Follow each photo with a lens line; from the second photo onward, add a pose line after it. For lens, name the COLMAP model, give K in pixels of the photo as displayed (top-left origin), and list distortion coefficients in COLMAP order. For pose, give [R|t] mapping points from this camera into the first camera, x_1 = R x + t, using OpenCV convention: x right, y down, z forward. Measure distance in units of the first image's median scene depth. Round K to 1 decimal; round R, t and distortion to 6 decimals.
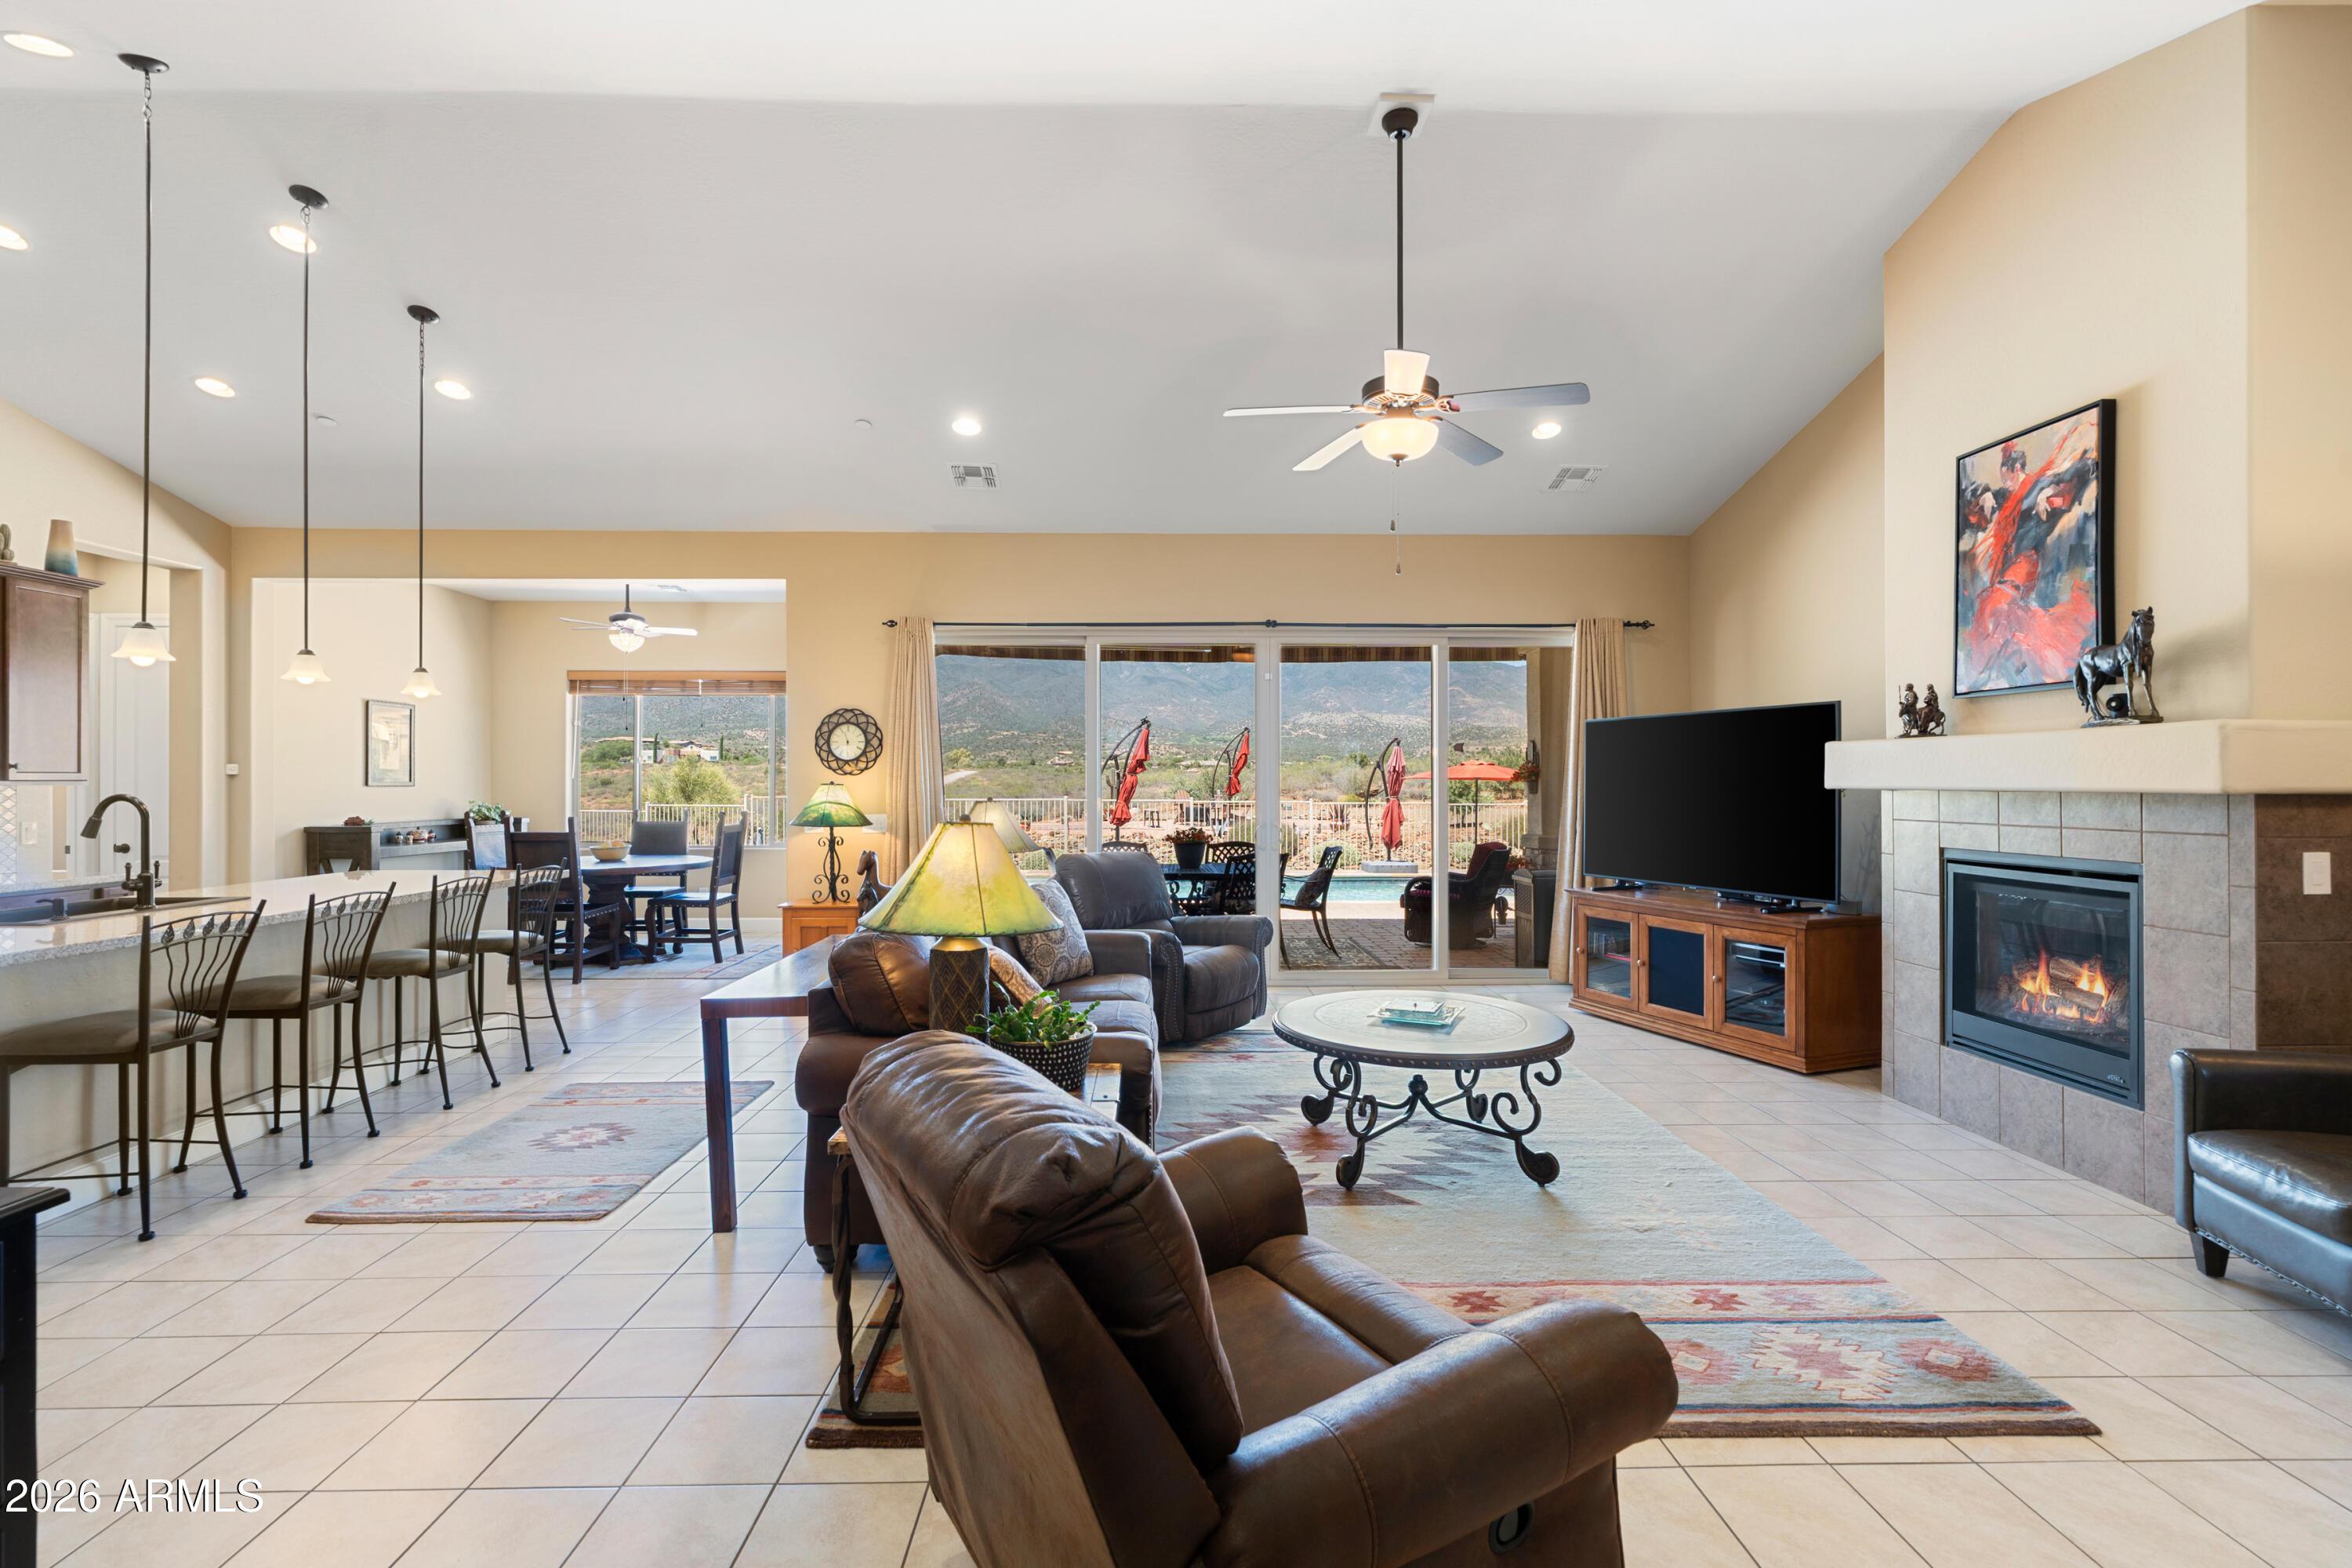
lens RADIAL K [[1075.7, 0, 1179.6], [0, 1075.7, 781.2], [0, 0, 1]] dist [-0.007956, 0.004317]
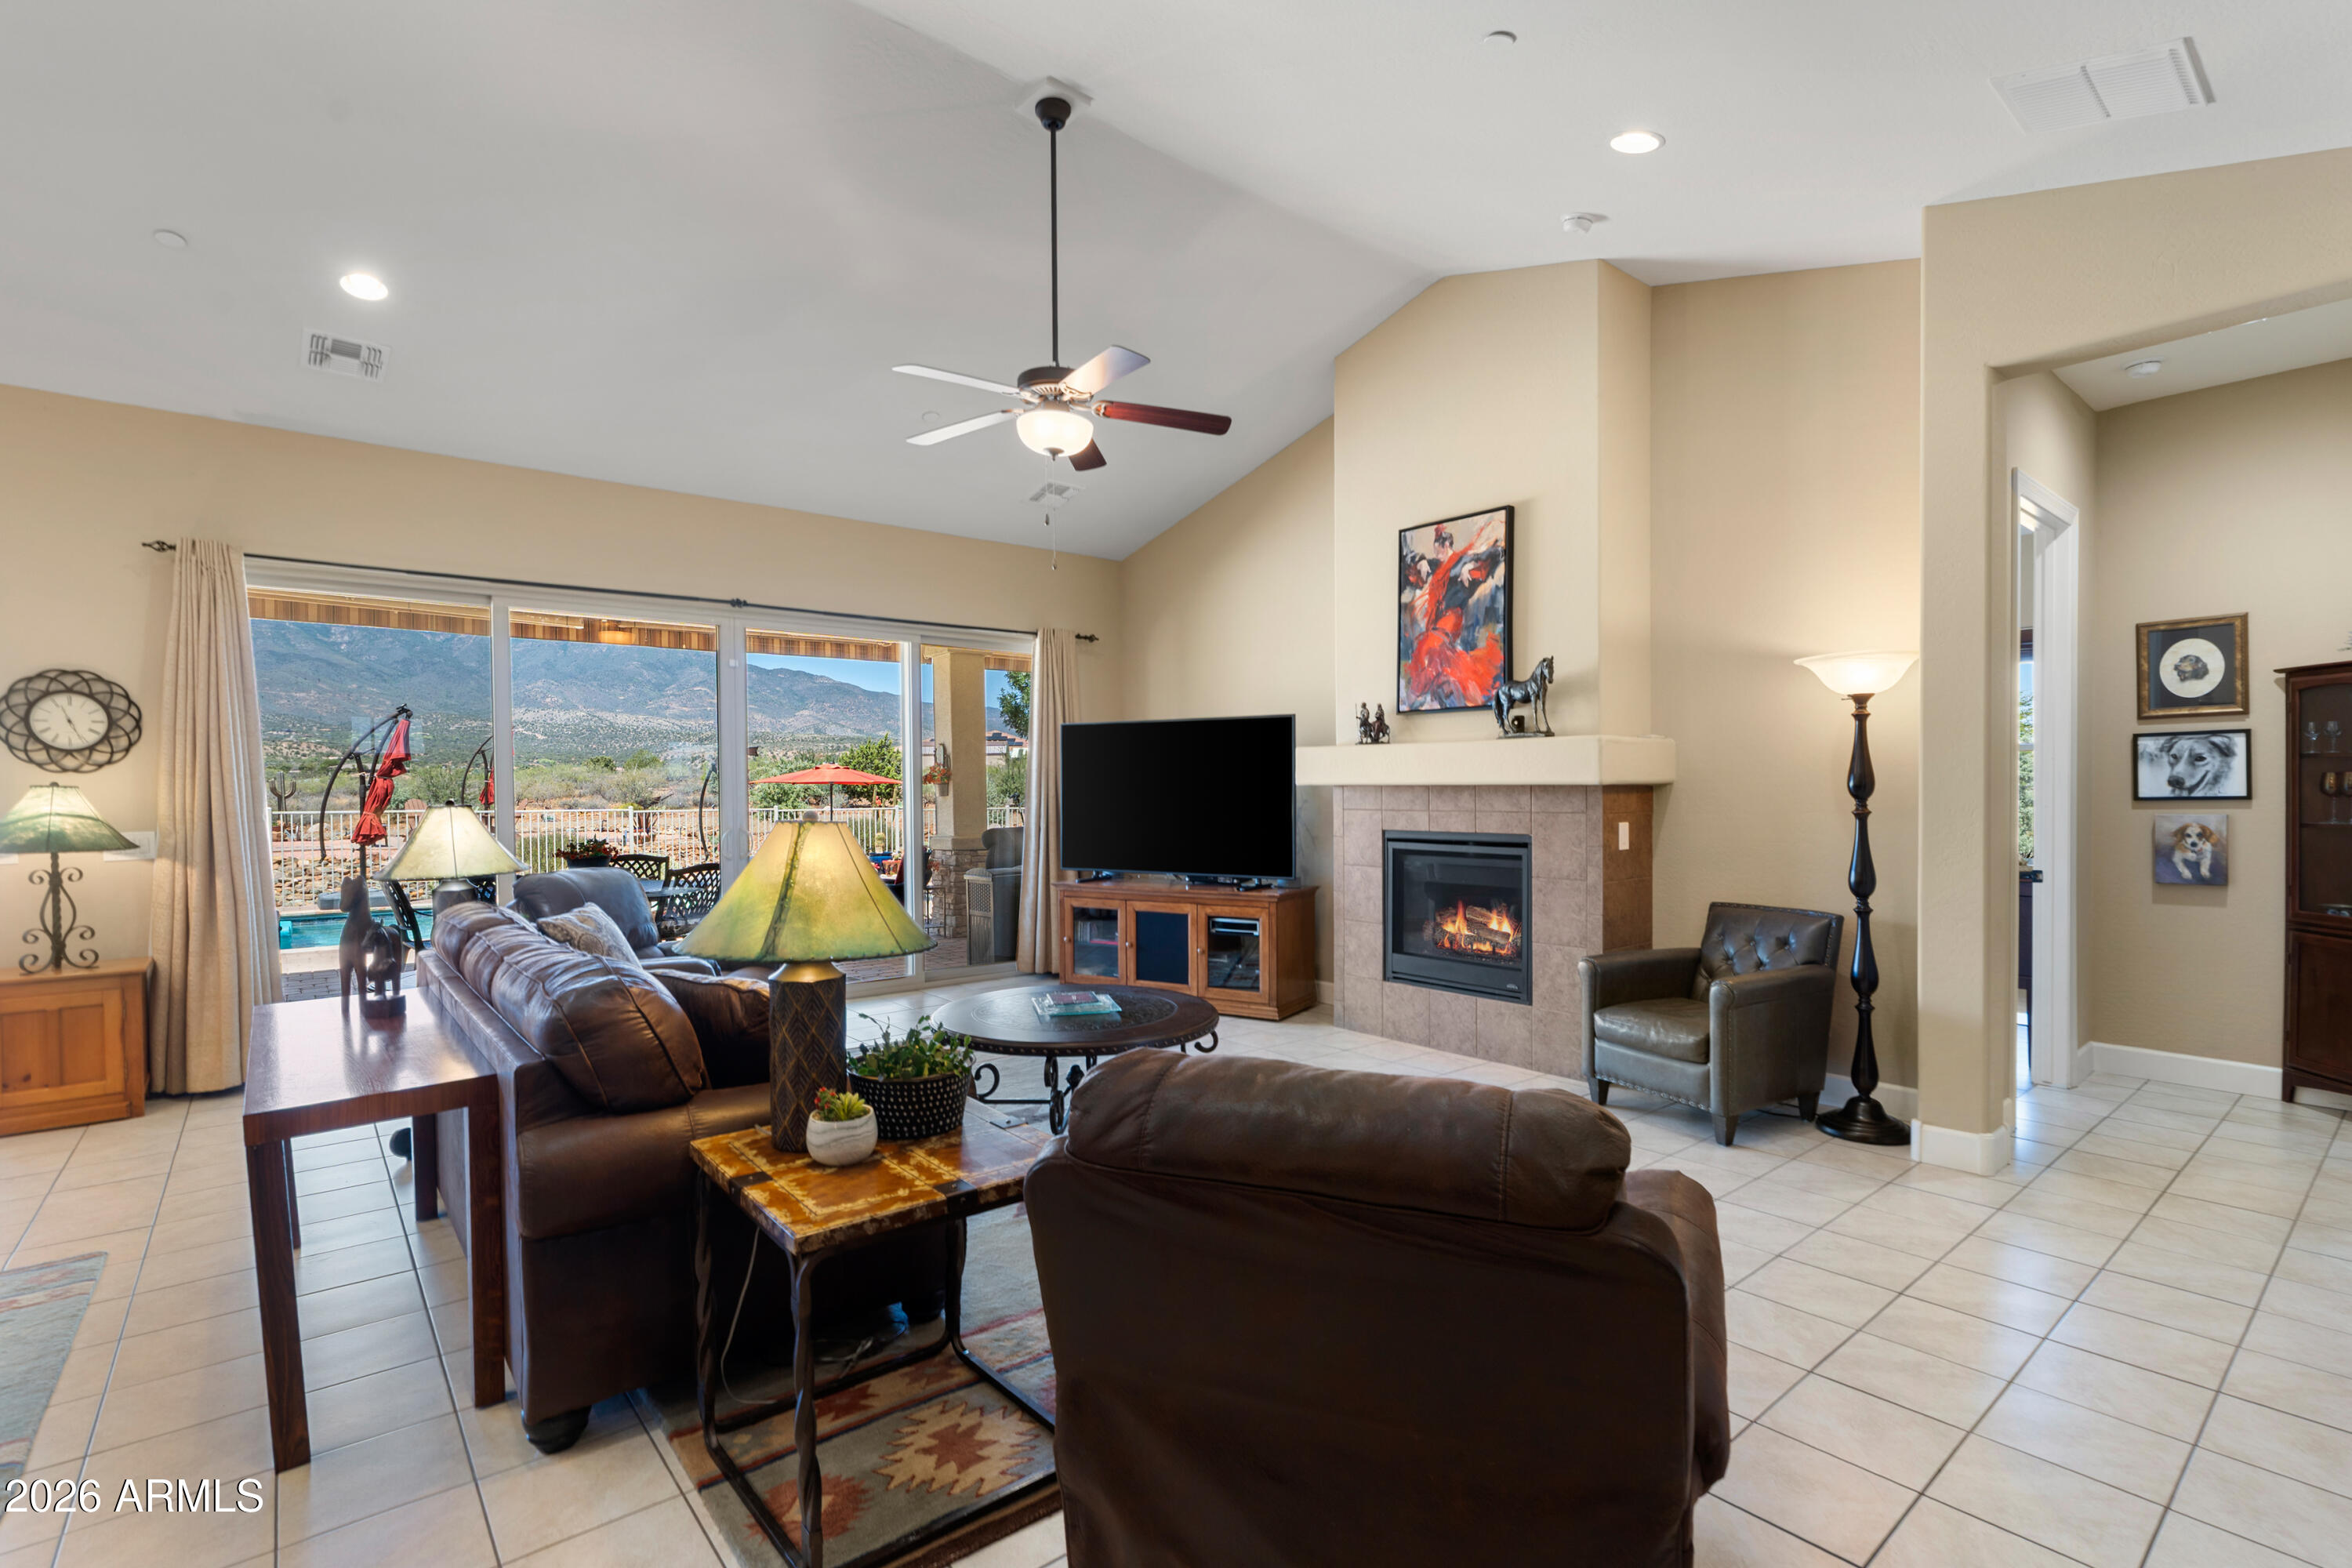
lens RADIAL K [[1075.7, 0, 1171.6], [0, 1075.7, 809.5], [0, 0, 1]] dist [-0.007956, 0.004317]
pose [[0.788748, -0.016242, 0.614502, -0.284015], [0.003724, 0.999759, 0.021644, 0.007929], [-0.614705, -0.014784, 0.788618, 0.124133]]
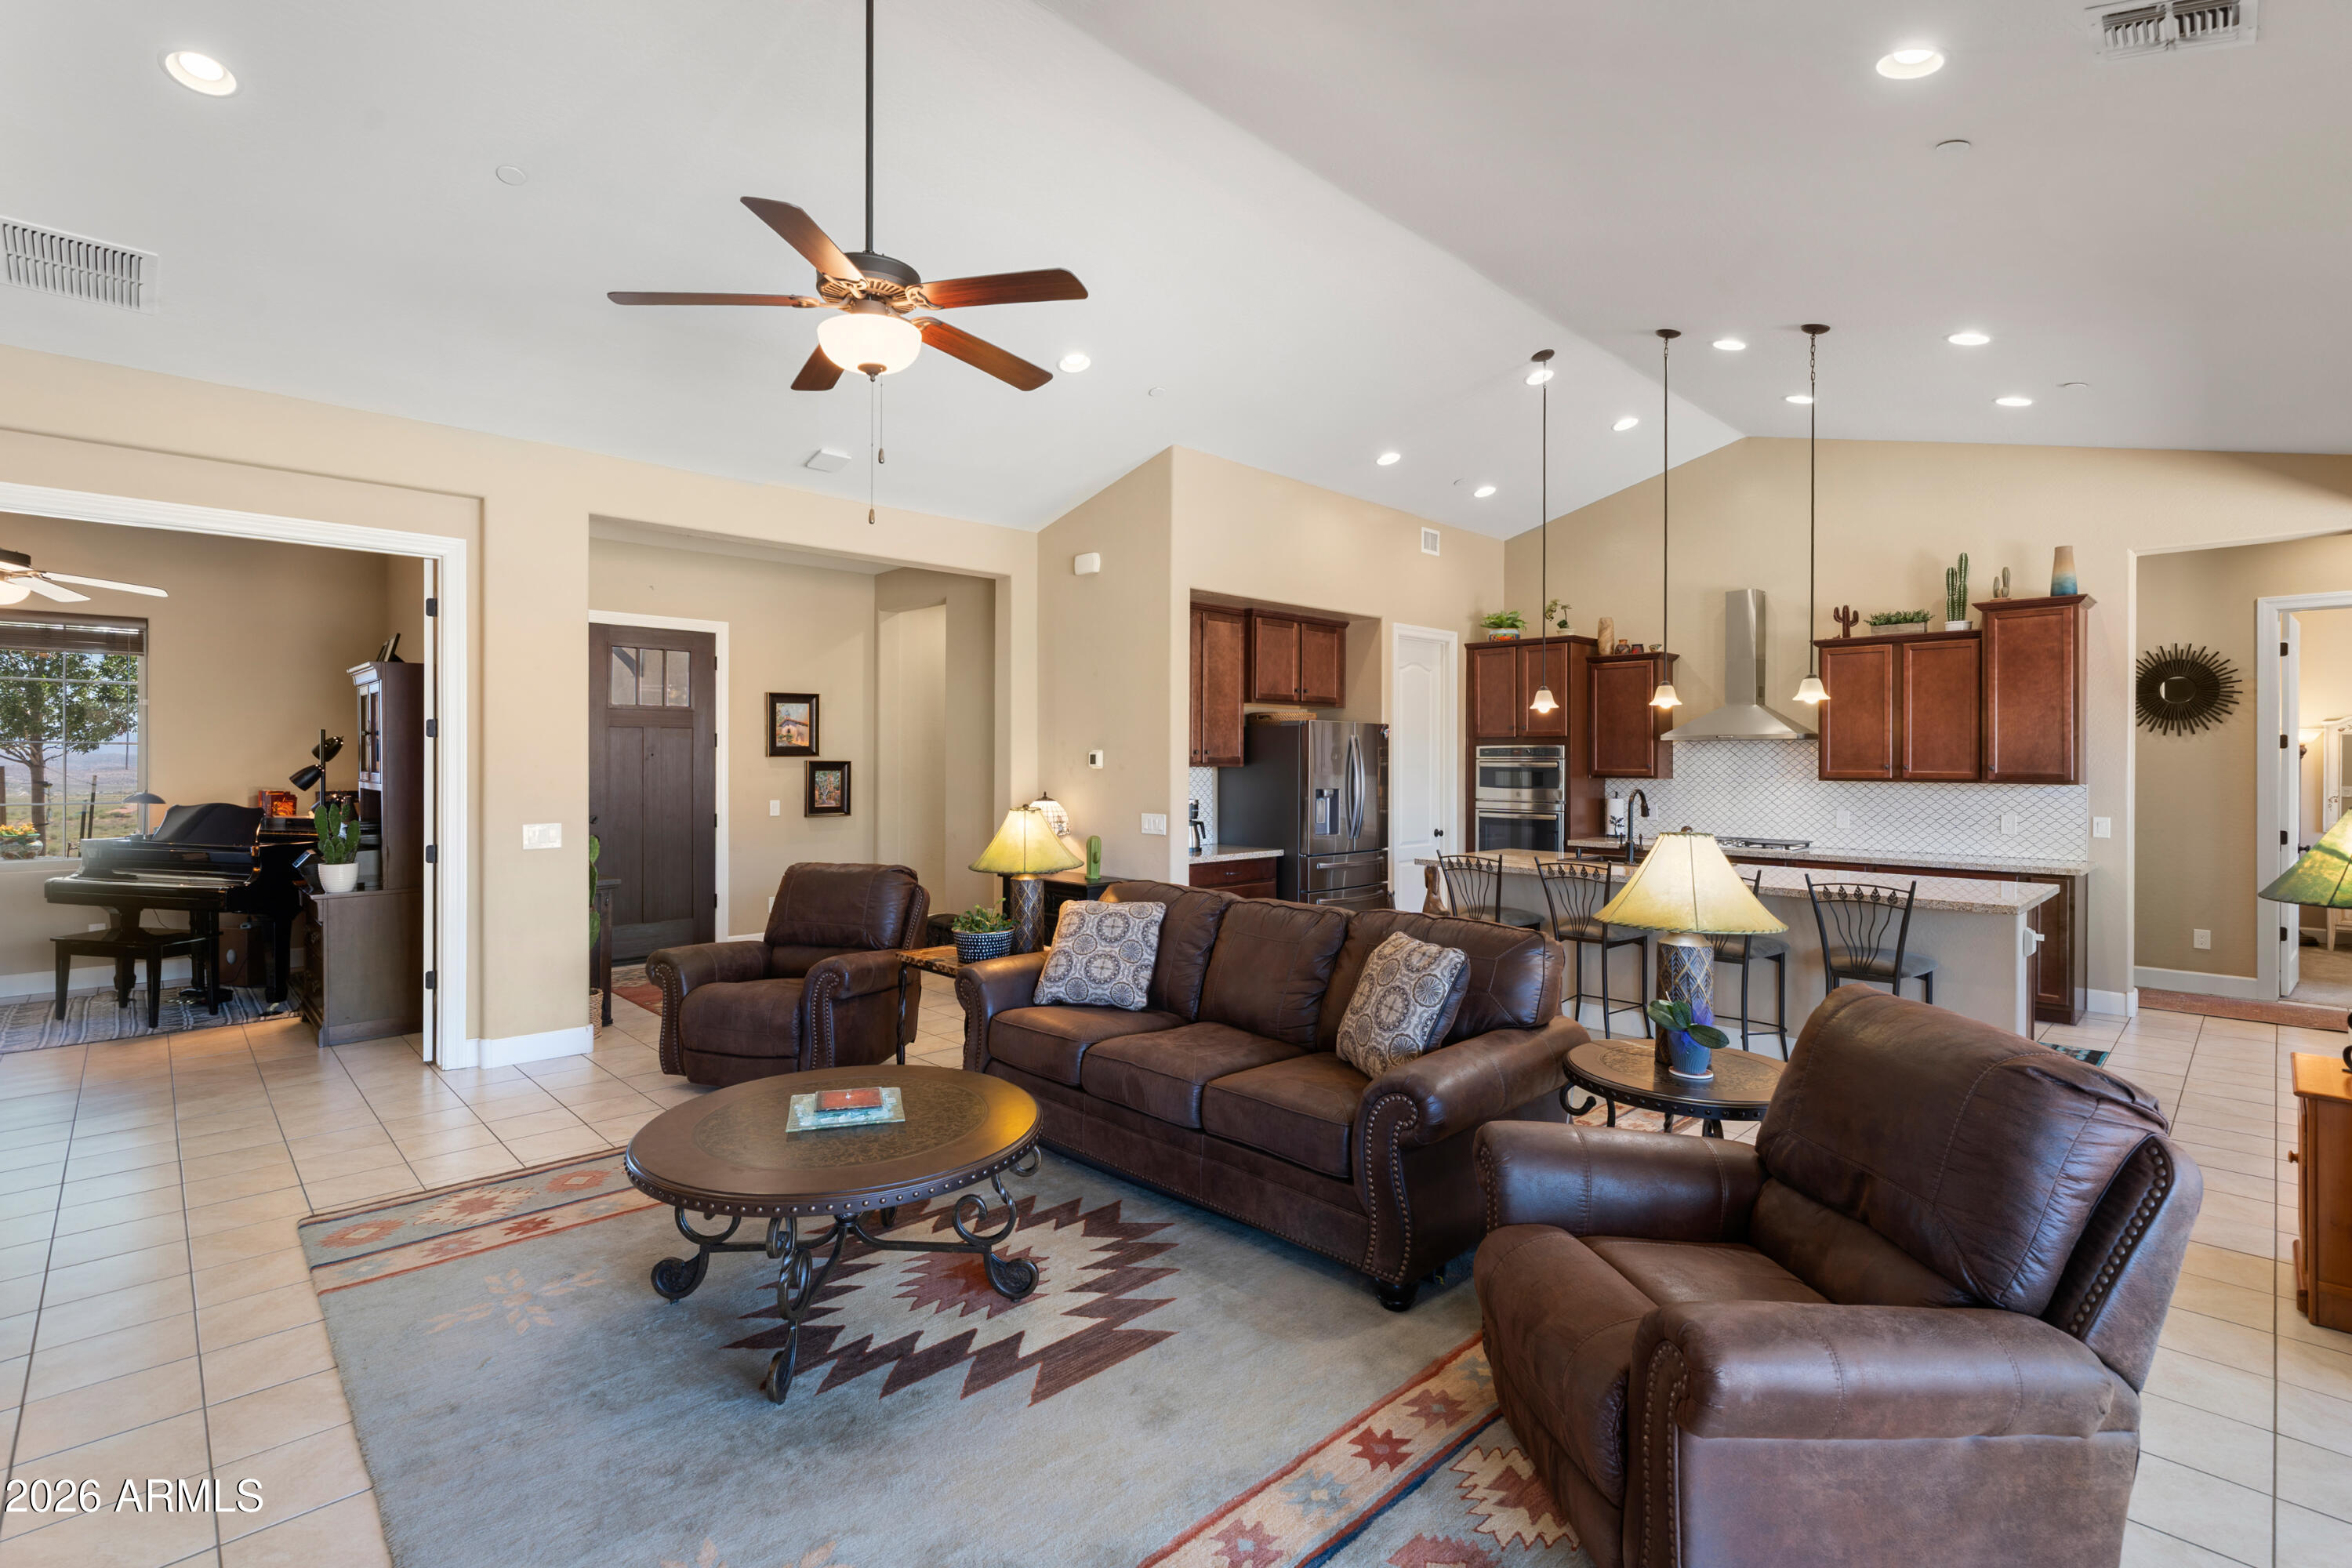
lens RADIAL K [[1075.7, 0, 1179.1], [0, 1075.7, 755.3], [0, 0, 1]] dist [-0.007956, 0.004317]
pose [[-0.734320, -0.005217, -0.678783, 0.482520], [-0.000242, 0.999972, -0.007424, -0.021872], [0.678803, -0.005287, -0.734301, 1.470992]]
